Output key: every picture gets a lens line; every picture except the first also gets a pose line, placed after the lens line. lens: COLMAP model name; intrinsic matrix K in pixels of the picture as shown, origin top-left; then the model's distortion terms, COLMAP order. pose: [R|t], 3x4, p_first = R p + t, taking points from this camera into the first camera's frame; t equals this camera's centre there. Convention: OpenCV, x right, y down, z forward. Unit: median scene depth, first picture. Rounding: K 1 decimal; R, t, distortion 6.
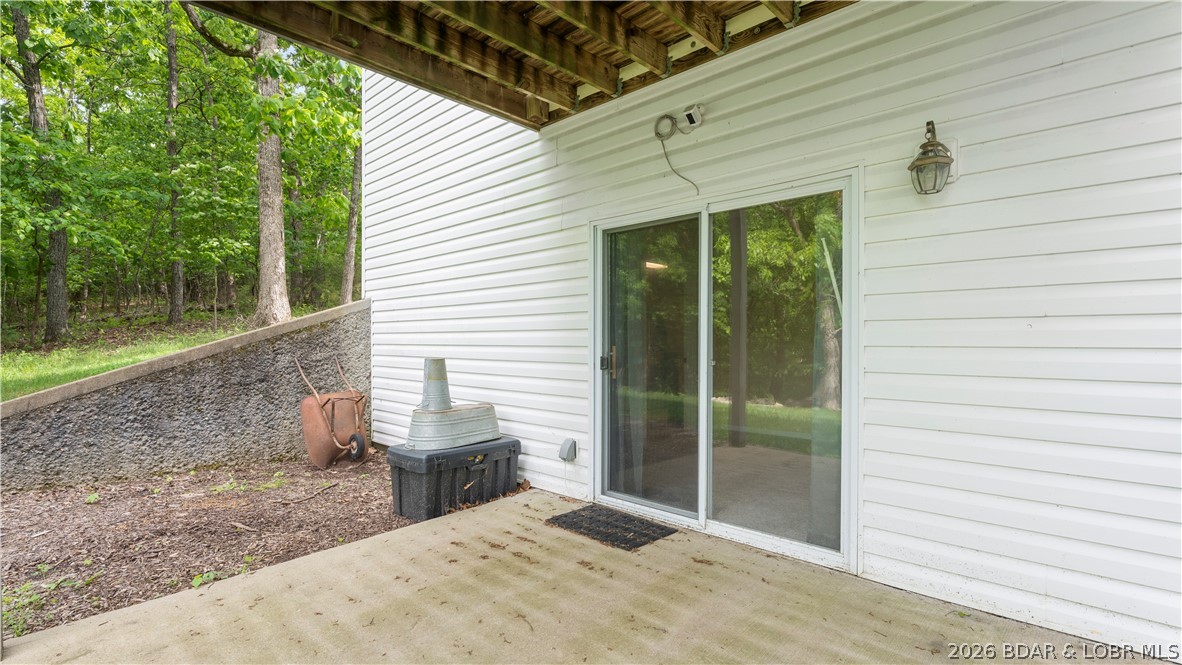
lens RADIAL K [[540.5, 0, 593.2], [0, 540.5, 336.5], [0, 0, 1]] dist [-0.011706, 0.001117]
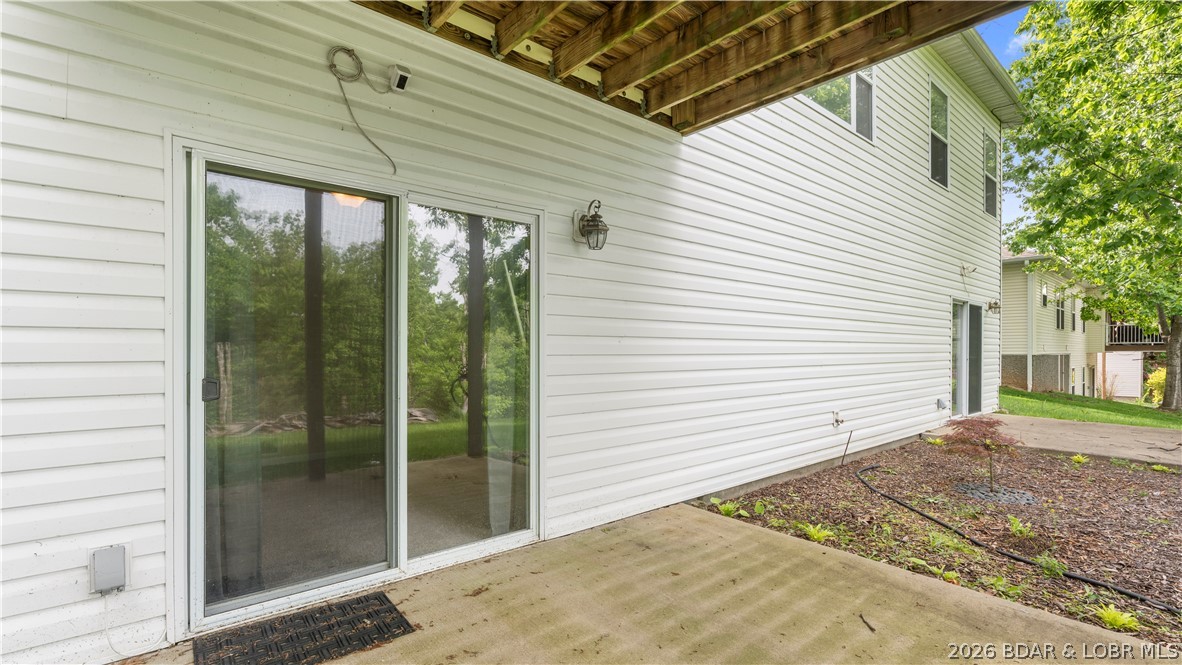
lens RADIAL K [[540.5, 0, 592.9], [0, 540.5, 342.5], [0, 0, 1]] dist [-0.011706, 0.001117]
pose [[0.106482, 0.011235, 0.994251, -0.689415], [-0.009172, 0.999905, -0.010316, 0.000496], [-0.994272, -0.008021, 0.106575, 0.708064]]
